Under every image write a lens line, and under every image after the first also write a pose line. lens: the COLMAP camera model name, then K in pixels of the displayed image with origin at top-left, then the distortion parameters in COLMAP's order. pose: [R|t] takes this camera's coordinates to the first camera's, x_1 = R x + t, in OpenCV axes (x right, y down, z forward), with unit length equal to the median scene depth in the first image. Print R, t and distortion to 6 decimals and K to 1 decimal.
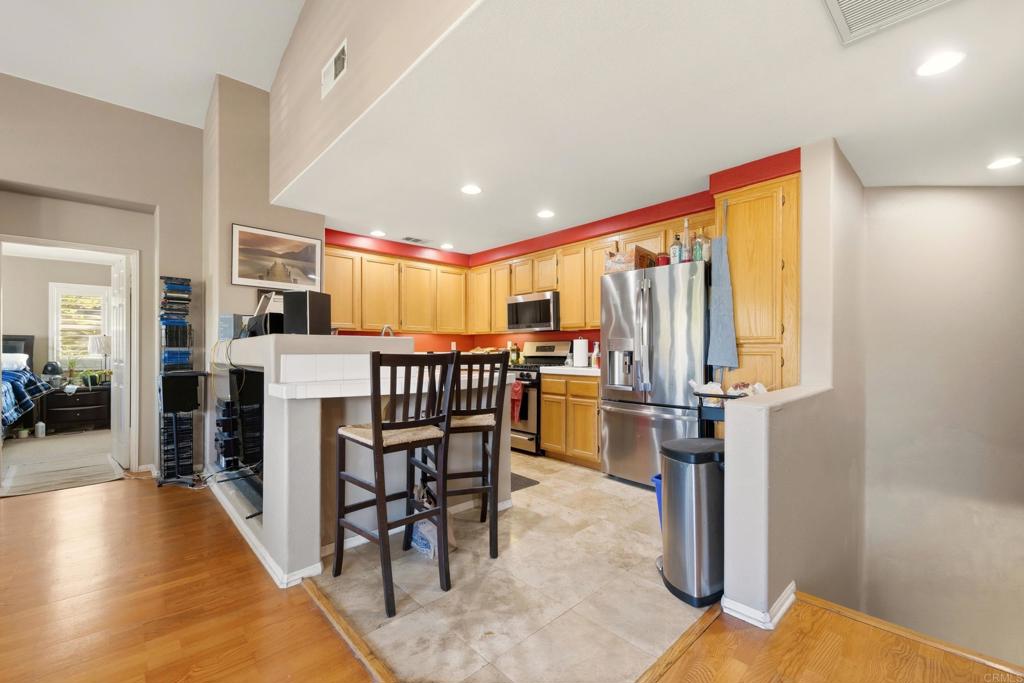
lens RADIAL K [[418.8, 0, 511.8], [0, 418.8, 348.4], [0, 0, 1]] dist [0.007607, -0.005893]
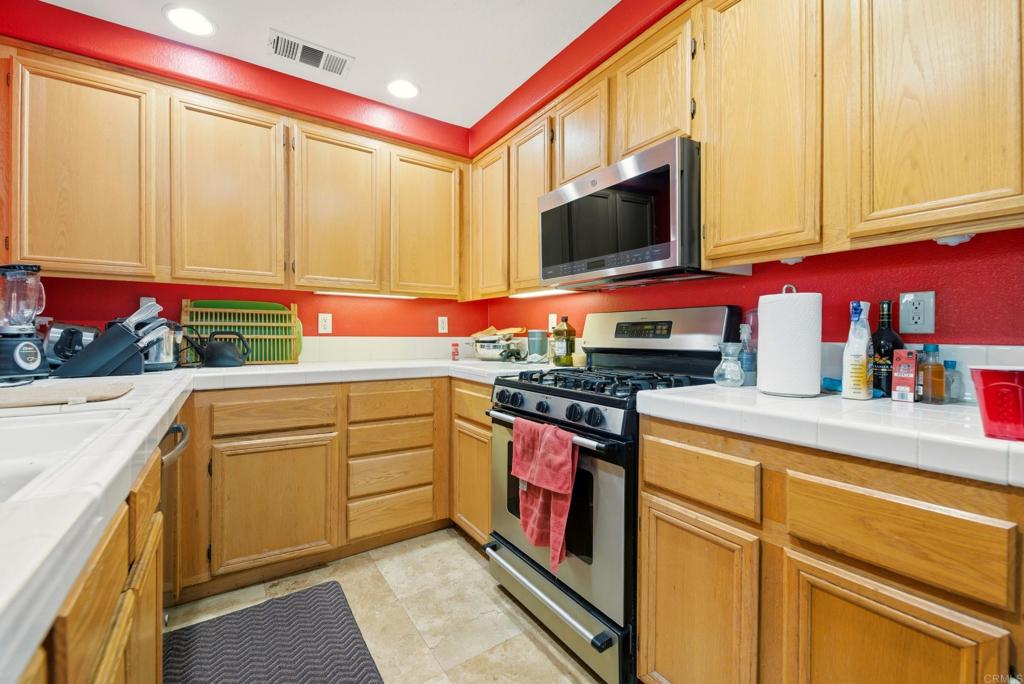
lens RADIAL K [[418.8, 0, 512.7], [0, 418.8, 338.5], [0, 0, 1]] dist [0.007607, -0.005893]
pose [[0.988107, 0.006601, -0.153624, 0.023796], [-0.004840, 0.999918, 0.011839, 0.004647], [0.153689, -0.010954, 0.988058, 0.612294]]
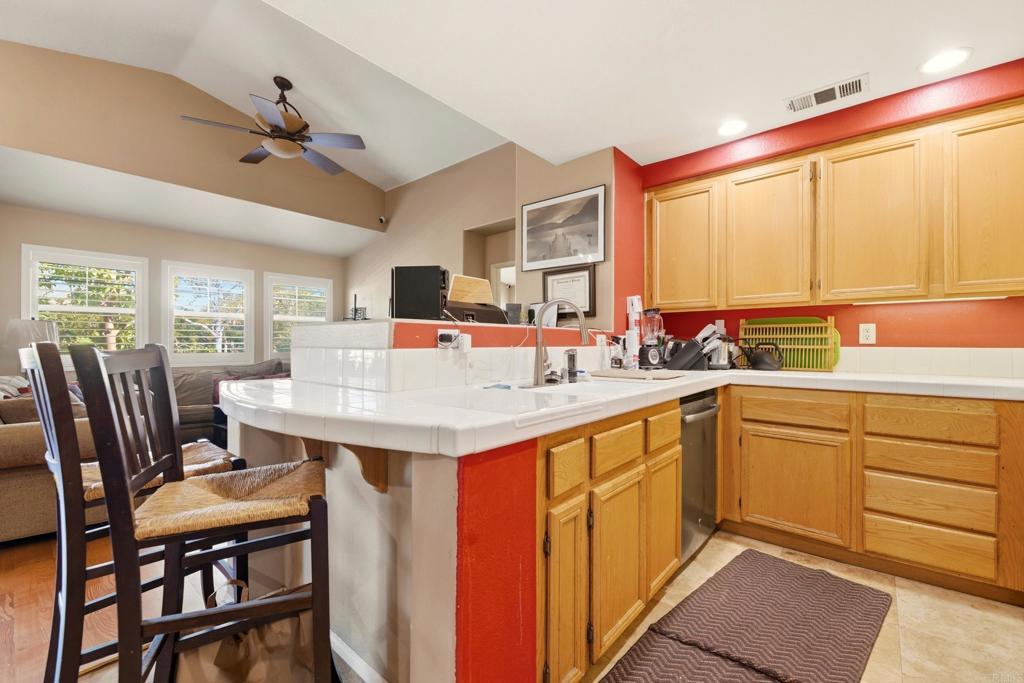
lens RADIAL K [[418.8, 0, 511.4], [0, 418.8, 343.0], [0, 0, 1]] dist [0.007607, -0.005893]
pose [[0.108727, 0.000532, -0.994072, 0.173424], [0.001952, 0.999998, 0.000749, 0.003349], [0.994070, -0.002022, 0.108725, 0.601140]]
